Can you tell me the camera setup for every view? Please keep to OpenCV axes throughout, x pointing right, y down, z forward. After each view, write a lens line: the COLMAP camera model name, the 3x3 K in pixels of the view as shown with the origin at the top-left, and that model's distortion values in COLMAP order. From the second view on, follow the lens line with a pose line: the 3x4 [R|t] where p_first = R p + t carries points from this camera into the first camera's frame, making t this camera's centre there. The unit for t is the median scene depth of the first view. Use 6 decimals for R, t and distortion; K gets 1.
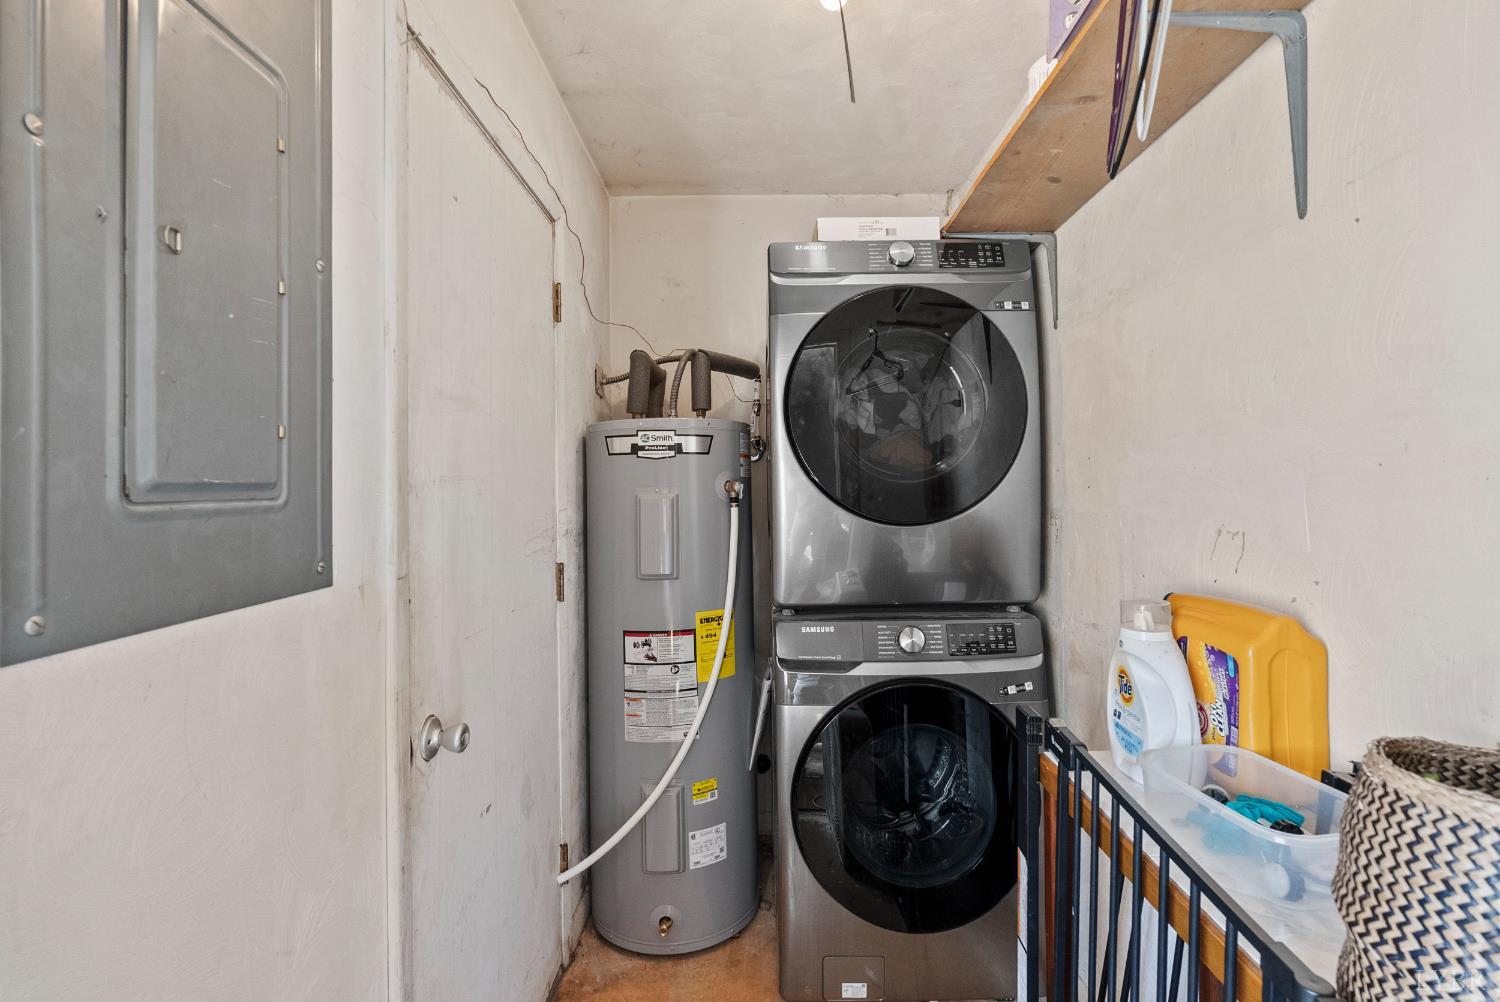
lens RADIAL K [[670.2, 0, 749.5], [0, 670.2, 505.7], [0, 0, 1]] dist [-0.003980, -0.000135]
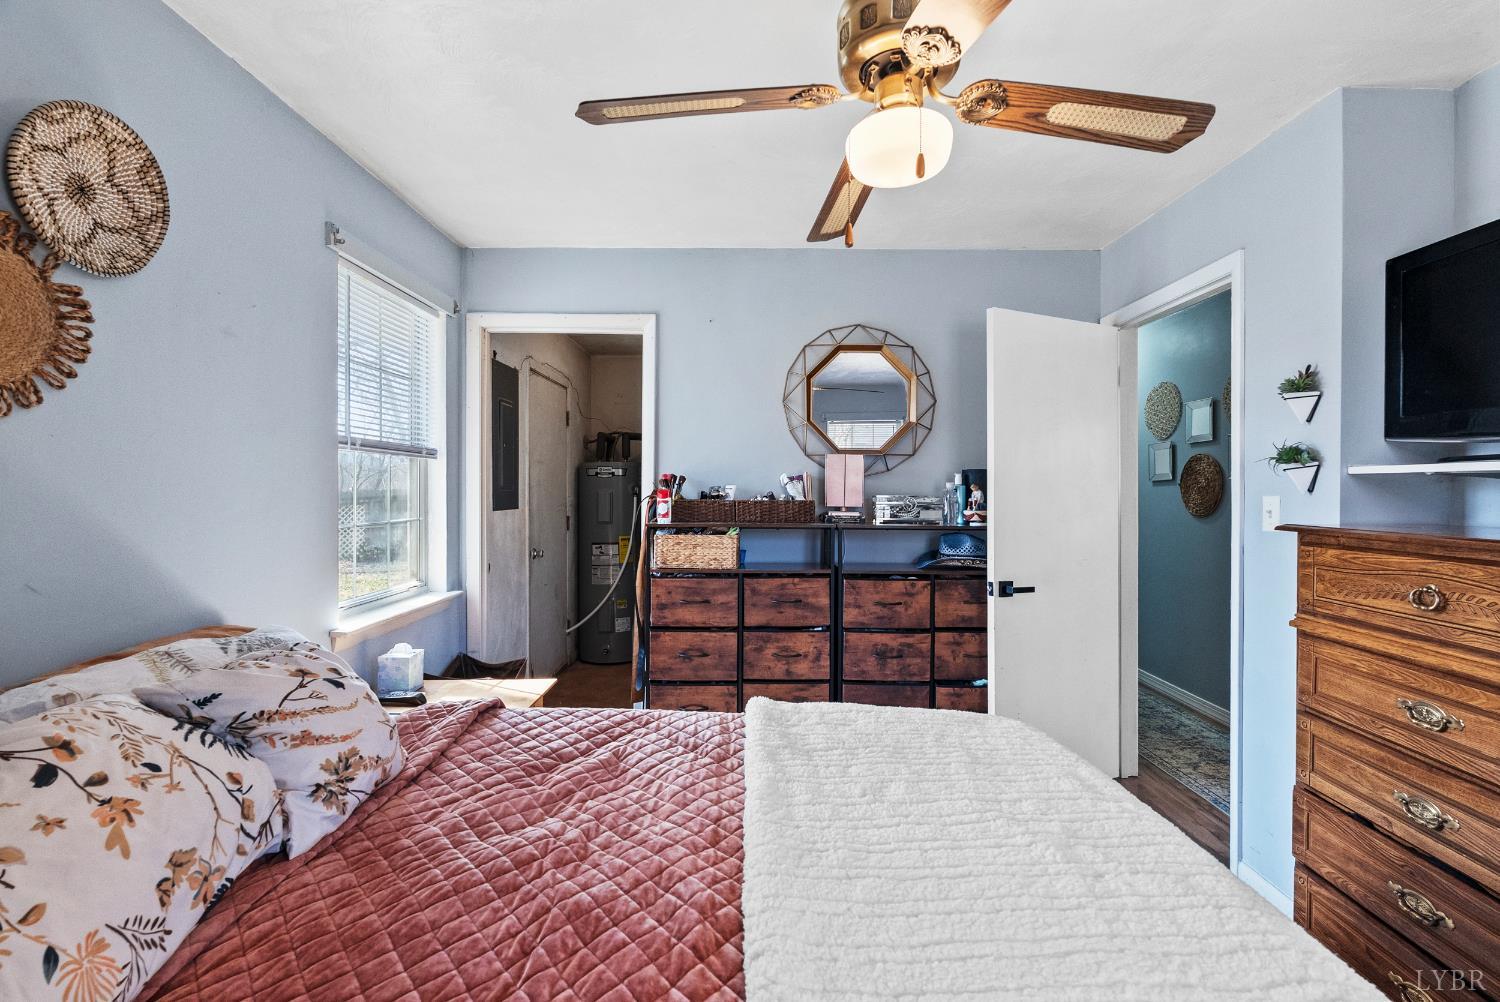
lens RADIAL K [[670.2, 0, 745.6], [0, 670.2, 491.1], [0, 0, 1]] dist [-0.003980, -0.000135]
pose [[0.999606, 0.008340, -0.026794, 0.488579], [-0.008175, 0.999947, 0.006265, -0.039502], [0.026845, -0.006043, 0.999621, -1.630339]]
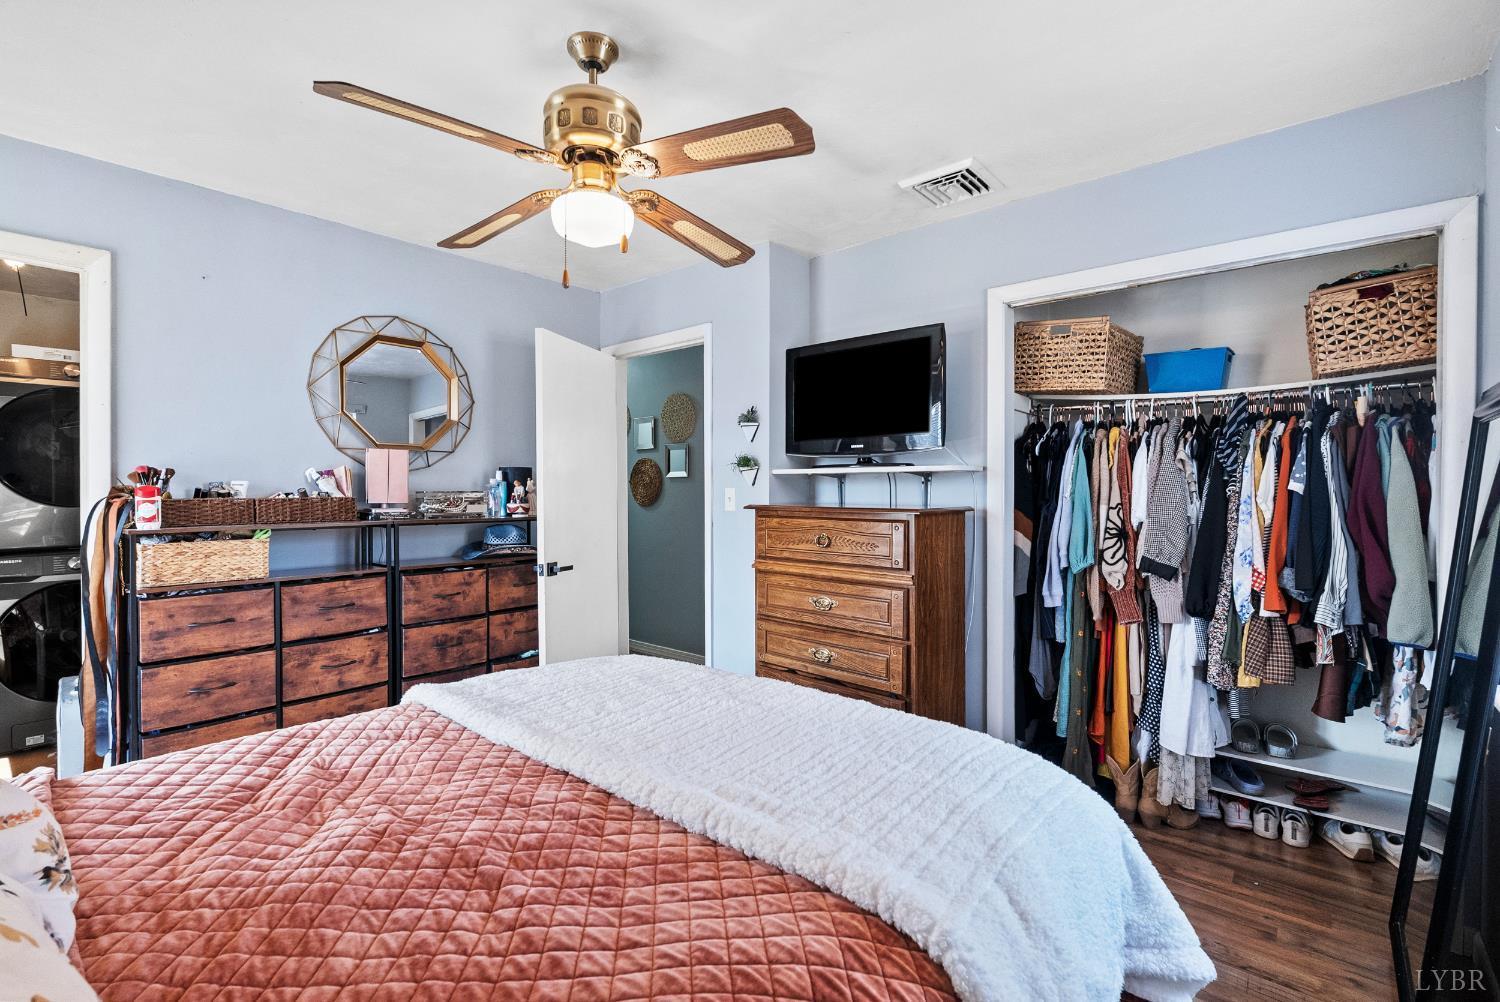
lens RADIAL K [[670.2, 0, 763.7], [0, 670.2, 496.6], [0, 0, 1]] dist [-0.003980, -0.000135]
pose [[0.662897, -0.007327, 0.748675, 0.094753], [-0.002089, 0.999930, 0.011636, -0.029235], [-0.748708, -0.009277, 0.662835, -1.702250]]
